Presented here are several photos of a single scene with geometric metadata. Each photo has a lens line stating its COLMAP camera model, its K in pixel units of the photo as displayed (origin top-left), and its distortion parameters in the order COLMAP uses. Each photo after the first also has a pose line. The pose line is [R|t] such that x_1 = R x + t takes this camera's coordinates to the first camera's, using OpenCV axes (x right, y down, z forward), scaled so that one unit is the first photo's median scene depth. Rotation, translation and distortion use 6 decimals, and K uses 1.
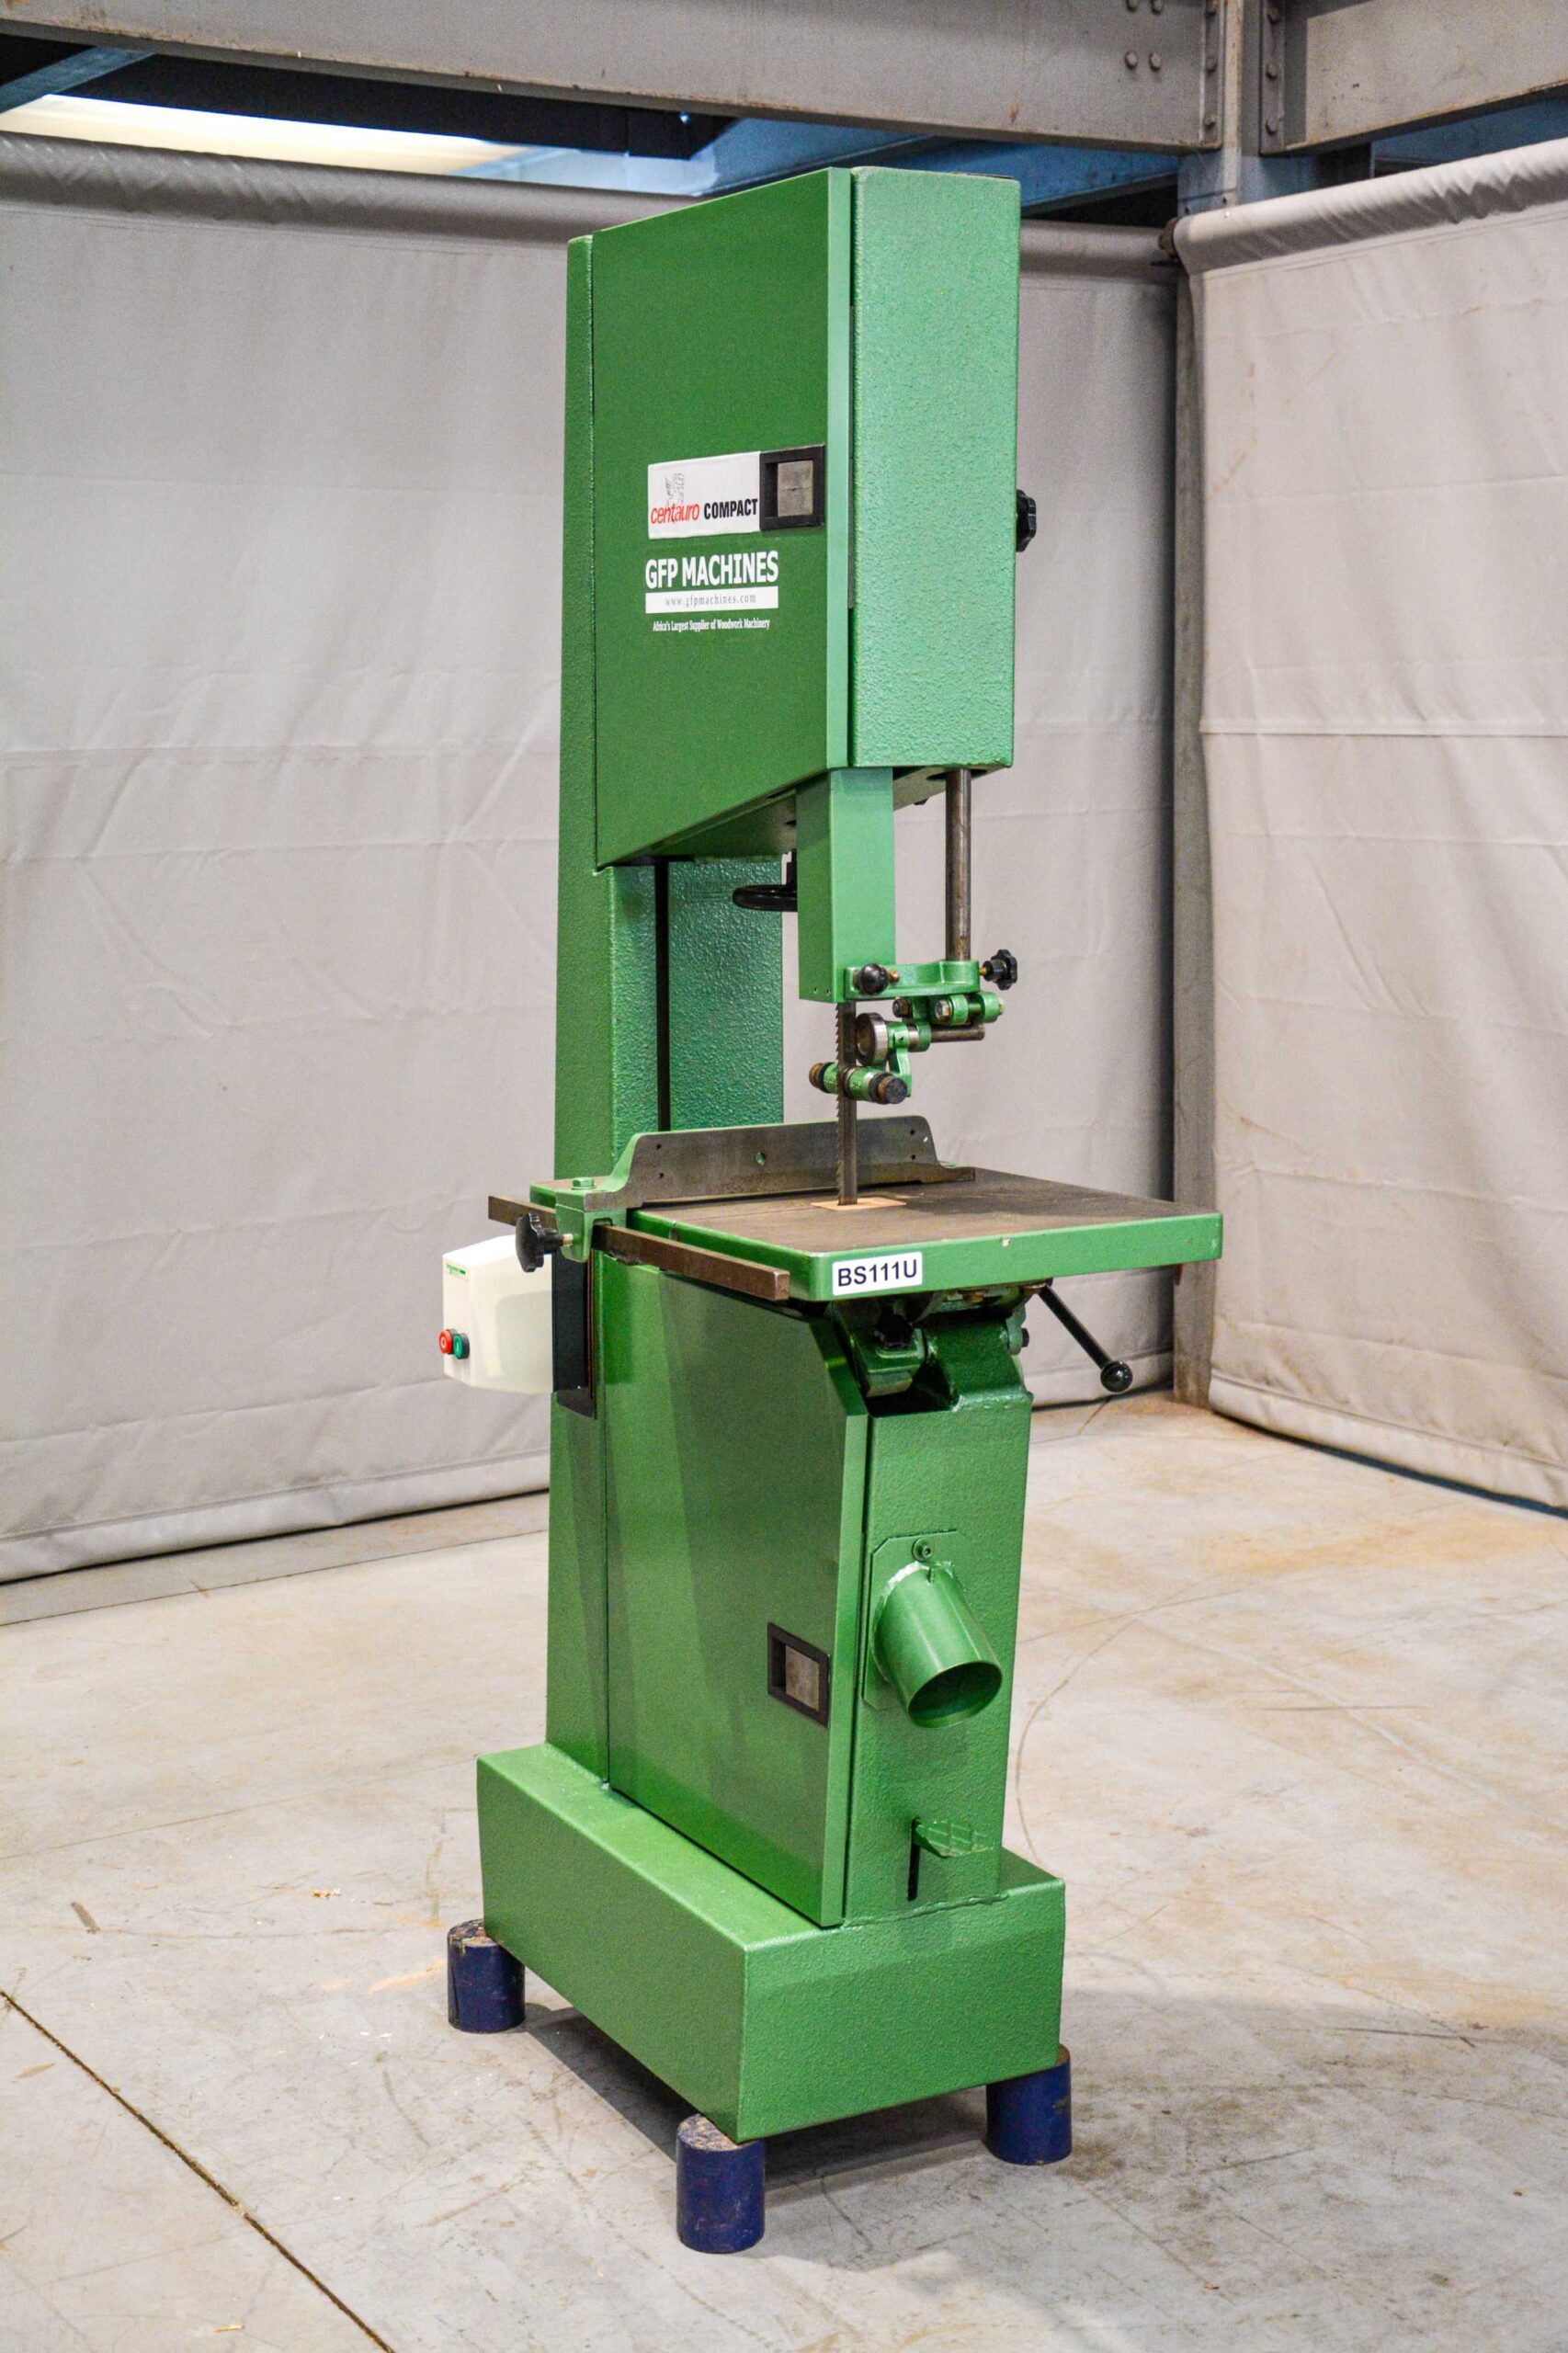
lens RADIAL K [[3286.2, 0, 782.0], [0, 3286.2, 1198.1], [0, 0, 1]] dist [0.120024, 0.076765]
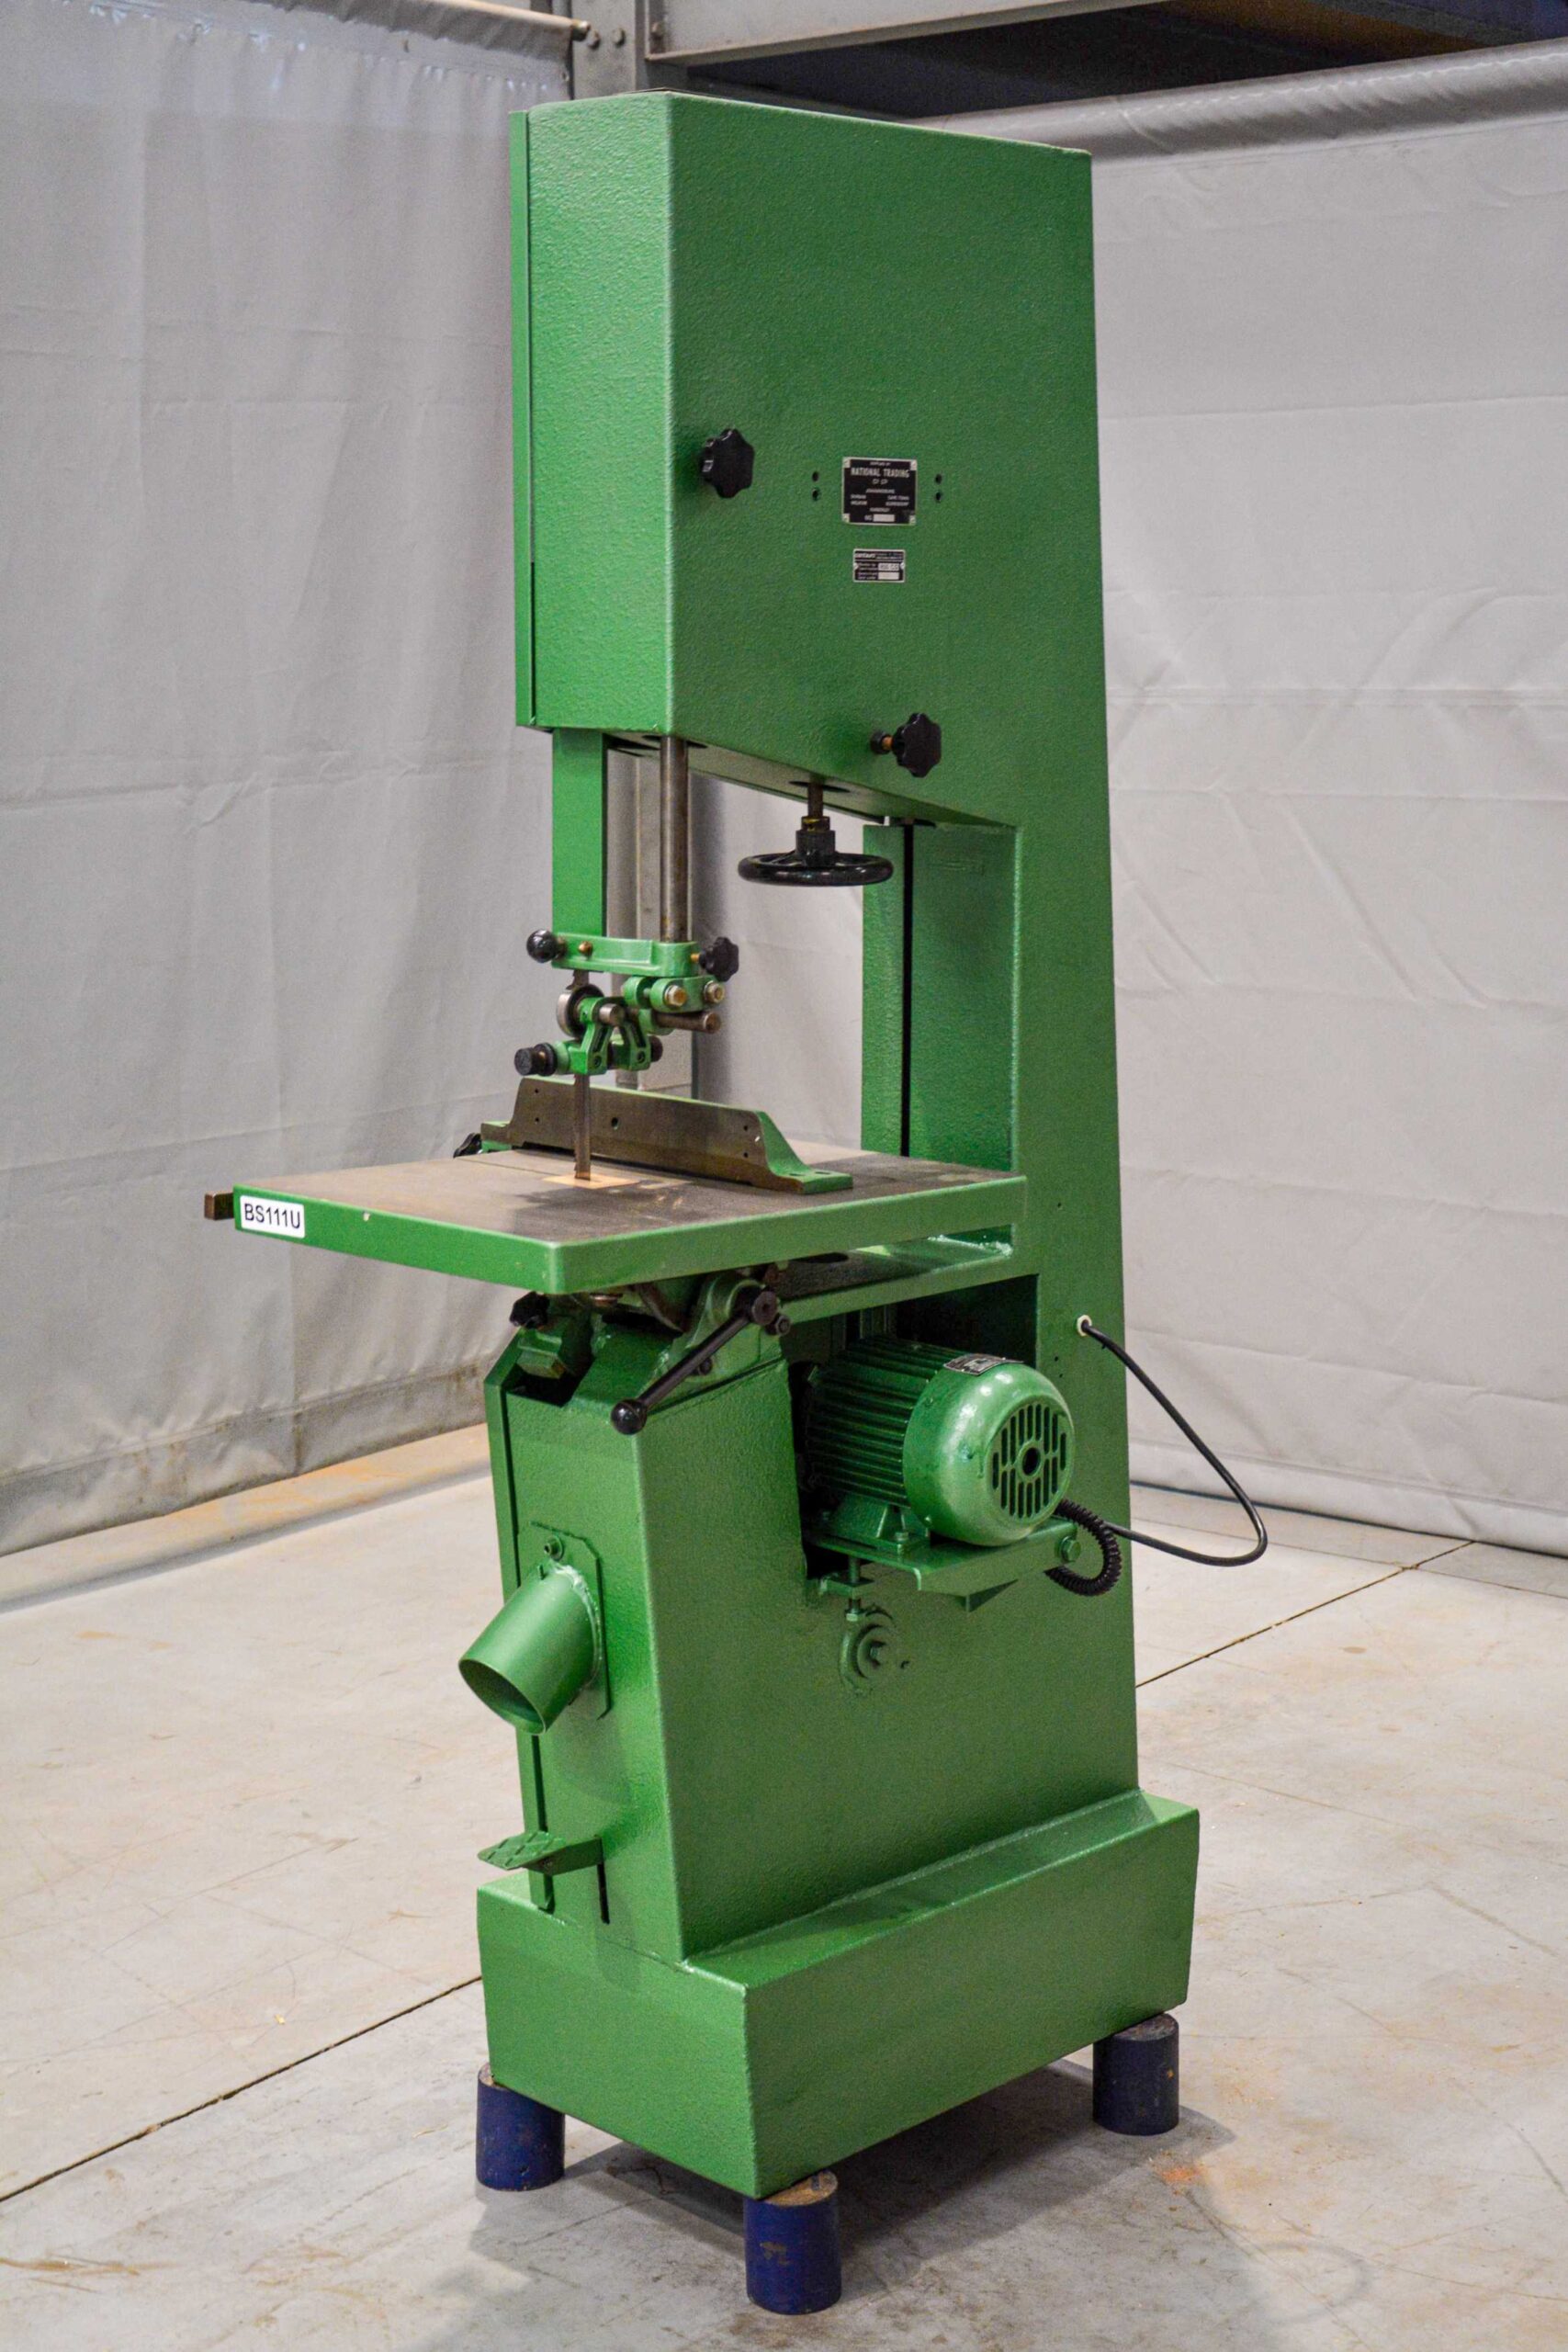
lens RADIAL K [[3479.0, 0, 779.5], [0, 3479.0, 1114.9], [0, 0, 1]] dist [0.144003, 0.076038]
pose [[0.308895, 0.146966, -0.939673, 0.965685], [-0.146812, 0.983516, 0.105562, -0.128735], [0.939697, 0.105348, 0.325380, 0.694098]]
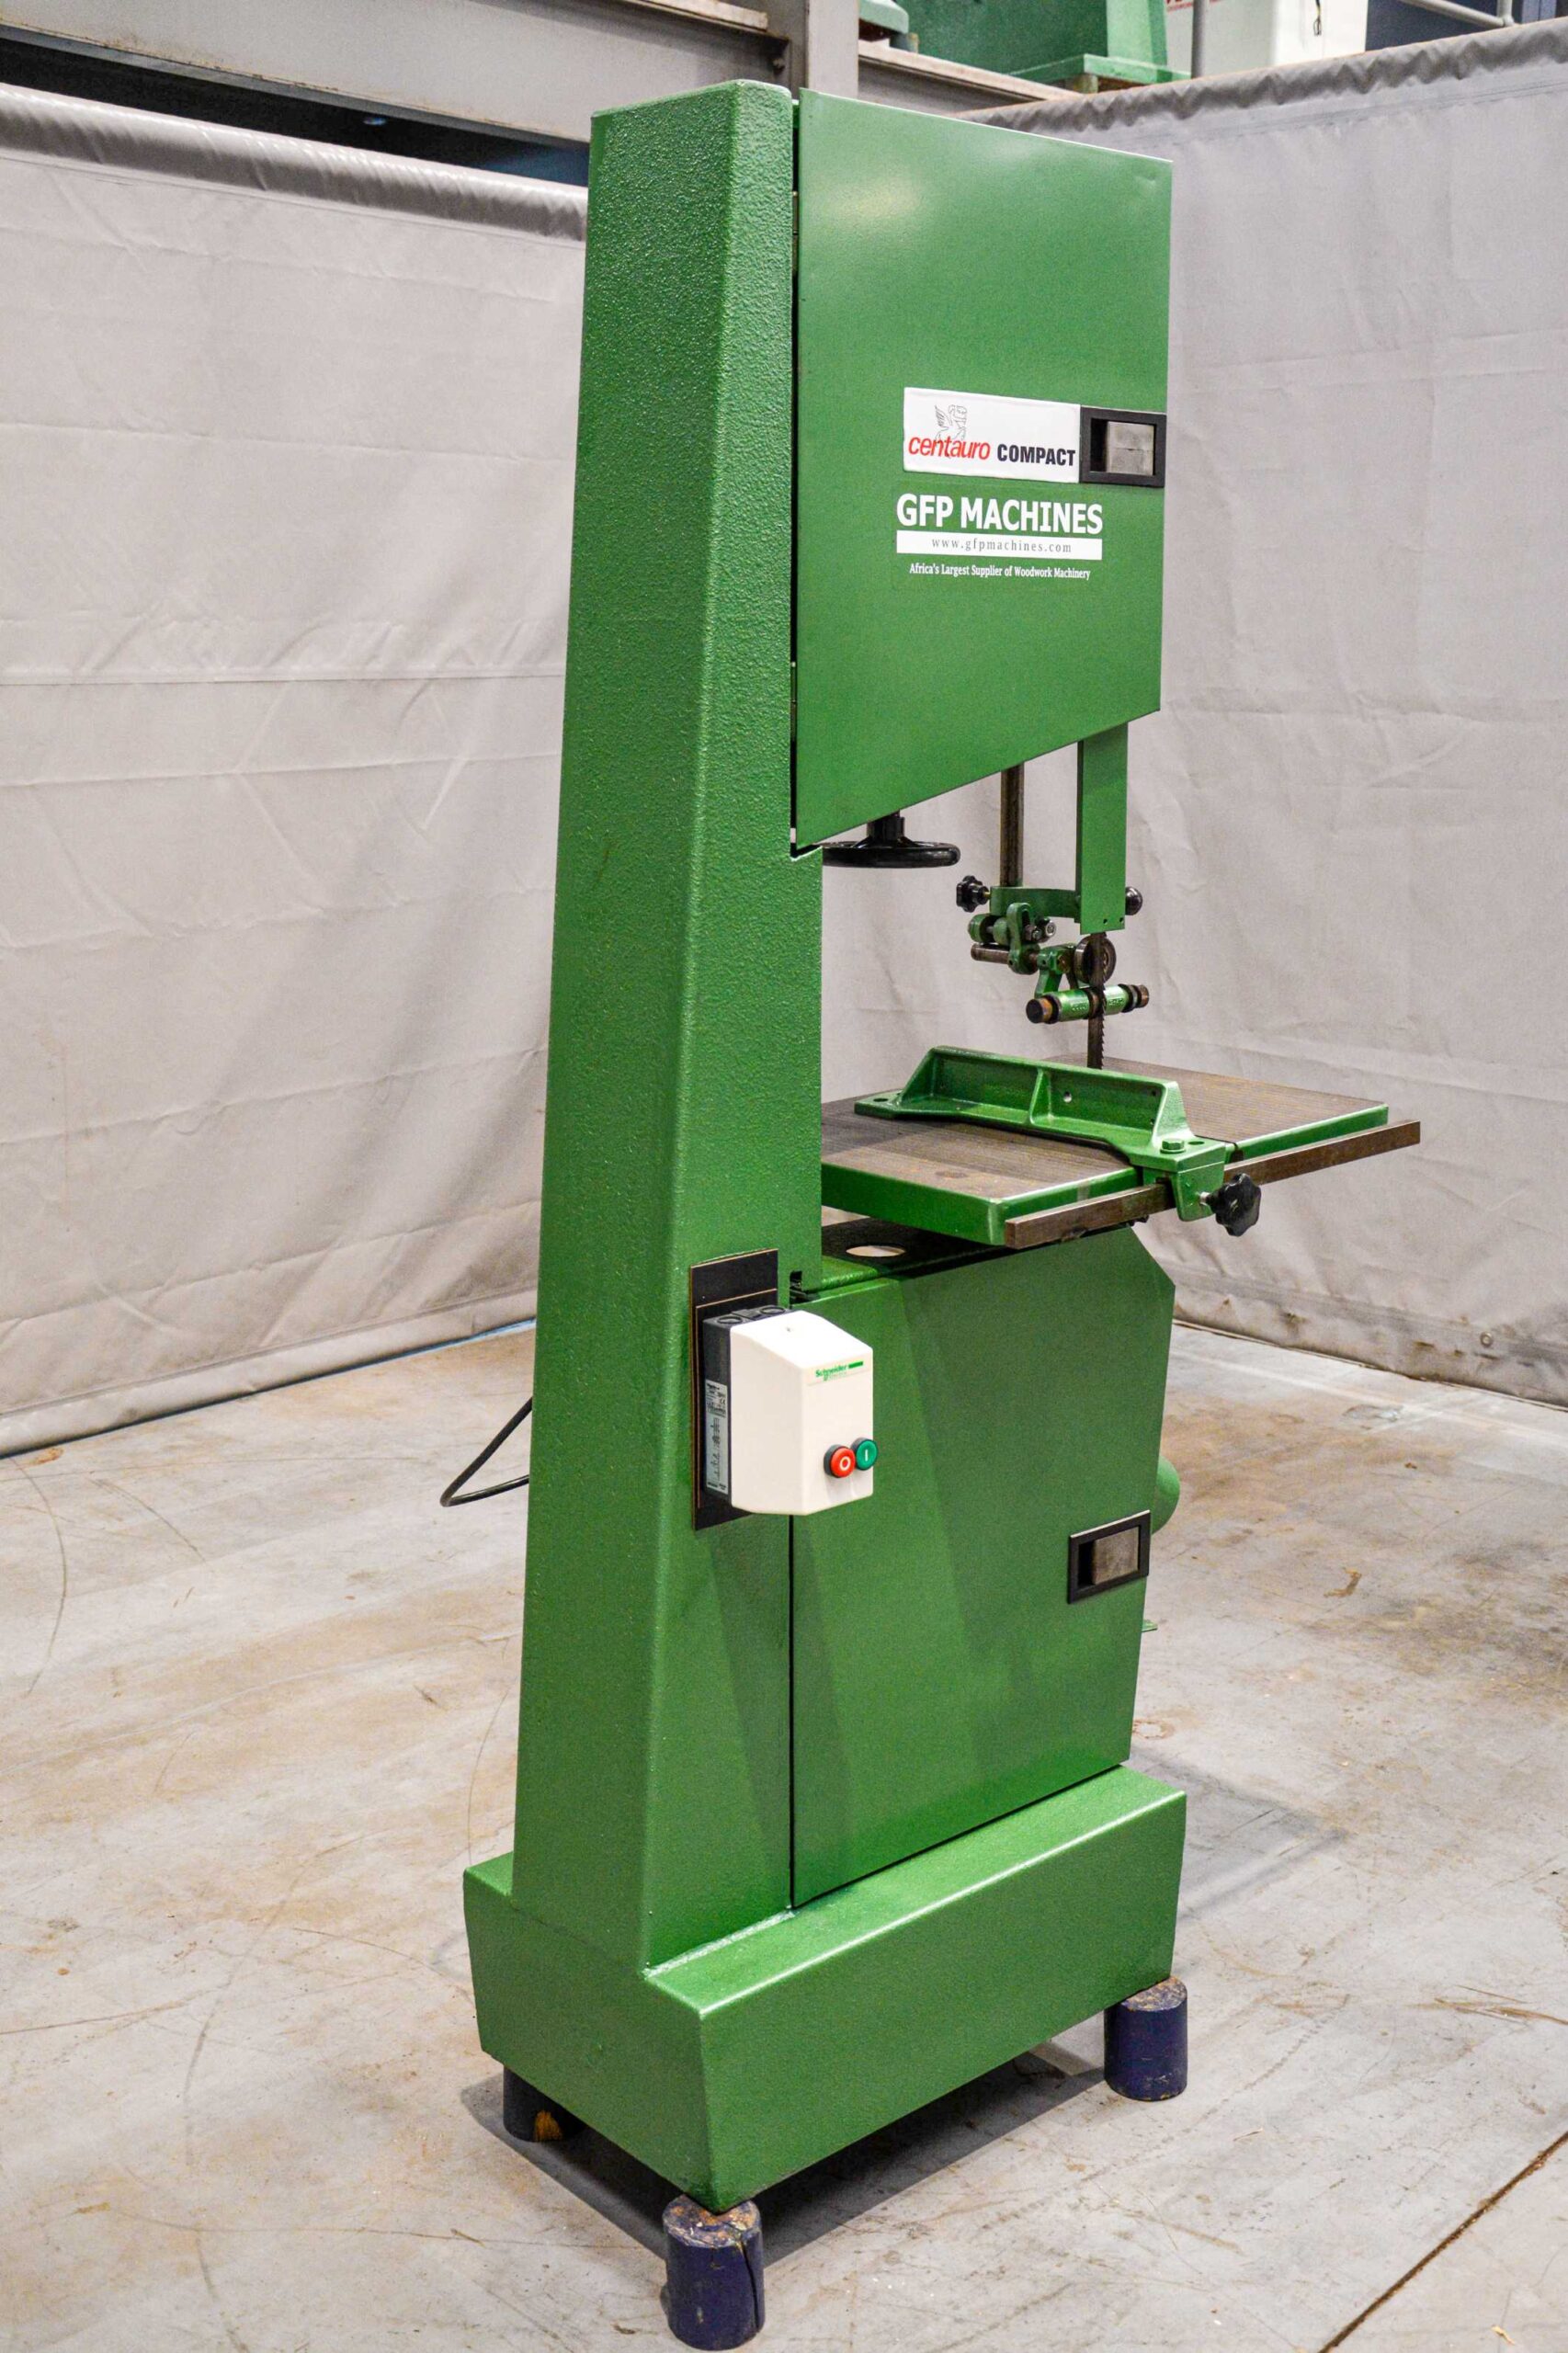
lens RADIAL K [[2639.9, 0, 787.1], [0, 2639.9, 1110.1], [0, 0, 1]] dist [-0.077089, 0.373631]
pose [[-0.242711, -0.173592, 0.954441, -0.752074], [0.146049, 0.966107, 0.212853, -0.191808], [-0.959042, 0.191057, -0.209132, 1.232616]]
